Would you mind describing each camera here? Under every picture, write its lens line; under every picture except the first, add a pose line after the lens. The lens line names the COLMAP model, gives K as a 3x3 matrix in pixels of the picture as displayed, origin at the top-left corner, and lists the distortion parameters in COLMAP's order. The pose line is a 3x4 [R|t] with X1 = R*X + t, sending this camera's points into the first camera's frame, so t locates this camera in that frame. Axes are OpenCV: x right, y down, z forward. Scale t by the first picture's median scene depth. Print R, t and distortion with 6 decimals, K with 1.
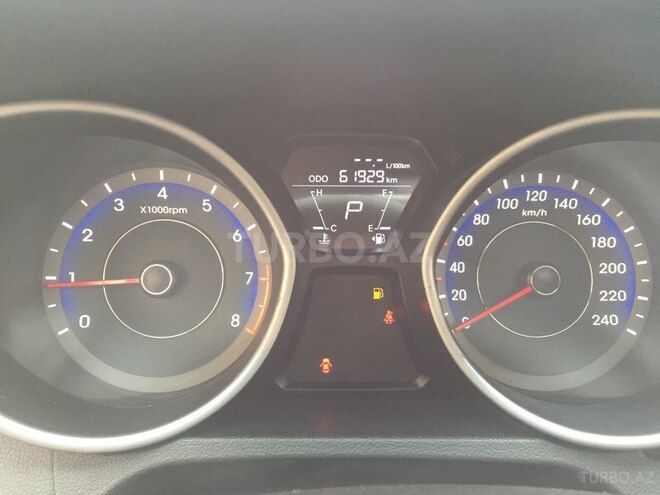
lens RADIAL K [[569.3, 0, 328.5], [0, 569.3, 256.8], [0, 0, 1]] dist [0.041821, 0.001286]
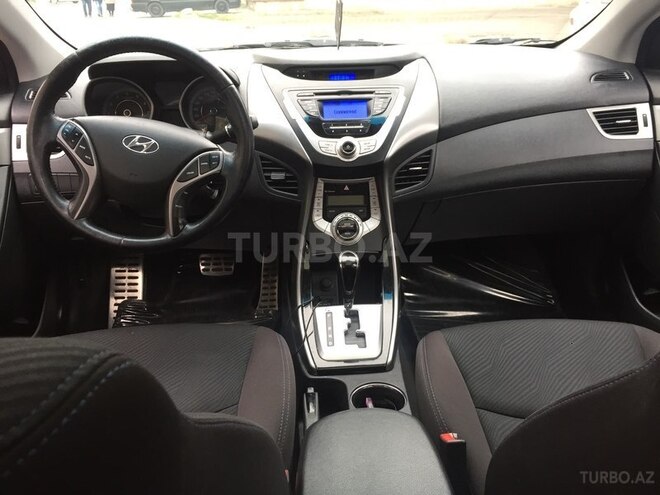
lens RADIAL K [[569.3, 0, 328.5], [0, 569.3, 256.8], [0, 0, 1]] dist [0.041821, 0.001286]
pose [[0.993553, -0.023880, -0.110829, 1.743679], [0.038525, 0.990508, 0.131945, 0.622311], [0.106626, -0.135364, 0.985042, -3.519468]]
